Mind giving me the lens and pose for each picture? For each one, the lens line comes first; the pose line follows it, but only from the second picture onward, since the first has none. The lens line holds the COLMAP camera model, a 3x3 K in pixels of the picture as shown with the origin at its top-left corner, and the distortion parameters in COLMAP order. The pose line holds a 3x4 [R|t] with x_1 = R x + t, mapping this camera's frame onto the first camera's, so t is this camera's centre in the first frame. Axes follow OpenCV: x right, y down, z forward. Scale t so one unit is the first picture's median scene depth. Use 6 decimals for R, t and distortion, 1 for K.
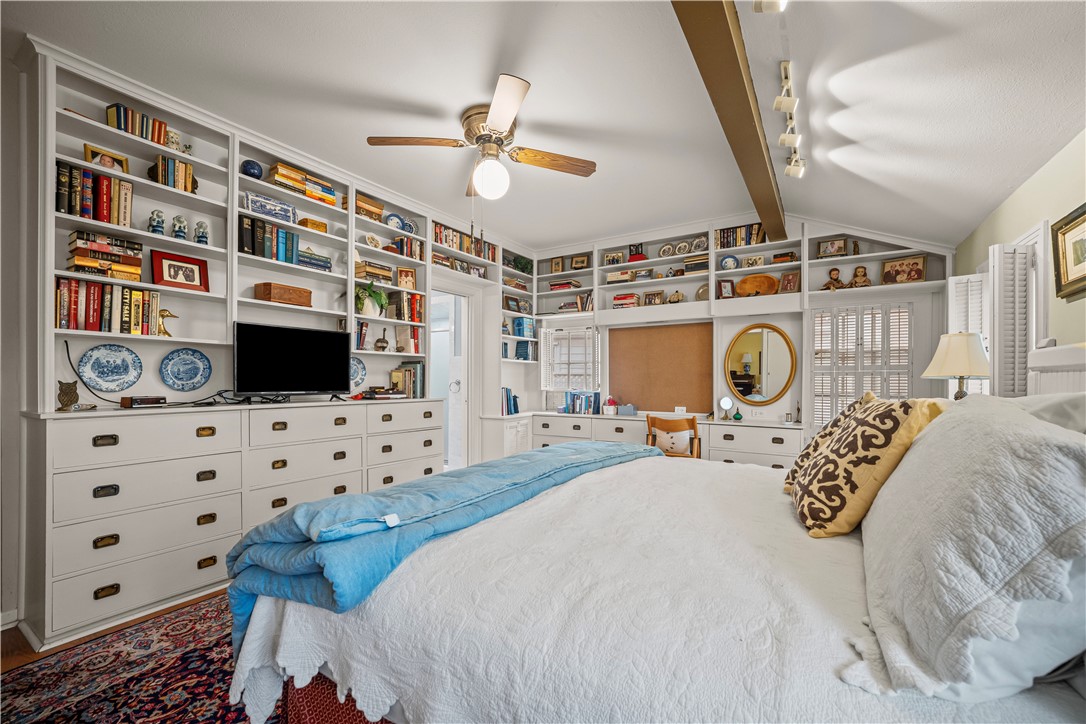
lens RADIAL K [[434.1, 0, 541.1], [0, 434.1, 363.2], [0, 0, 1]] dist [-0.025825, 0.005540]
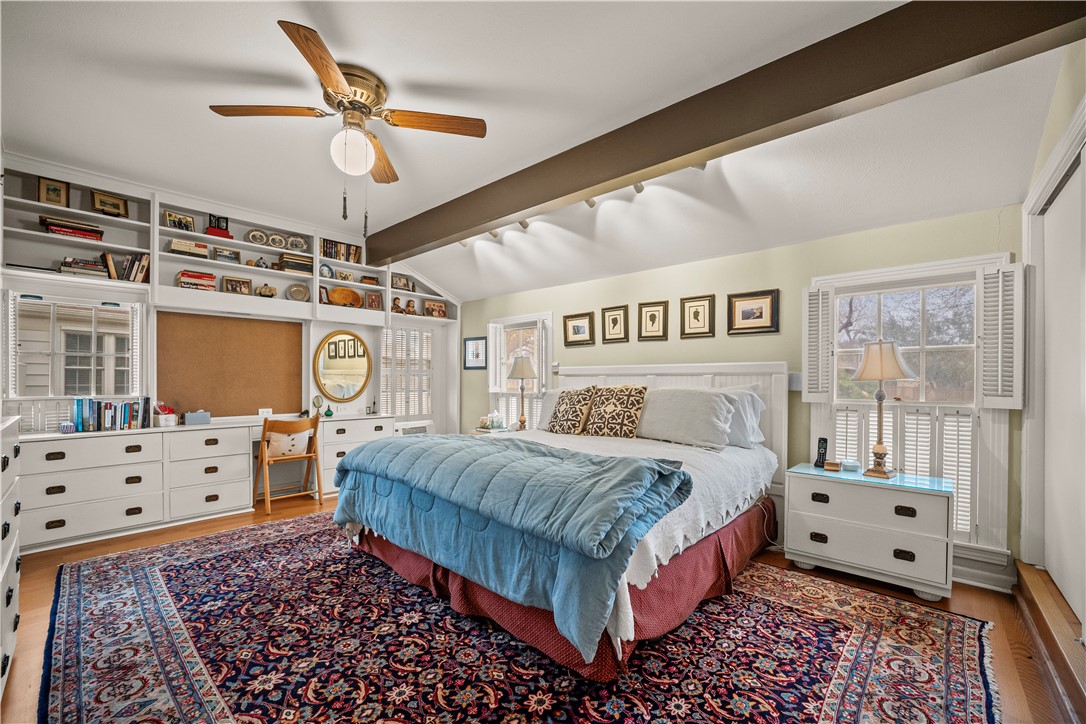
lens RADIAL K [[434.1, 0, 541.1], [0, 434.1, 363.2], [0, 0, 1]] dist [-0.025825, 0.005540]
pose [[0.179758, 0.031188, 0.983216, -0.522287], [-0.036718, 0.999013, -0.024976, 0.004781], [-0.983025, -0.031612, 0.180726, 0.266291]]
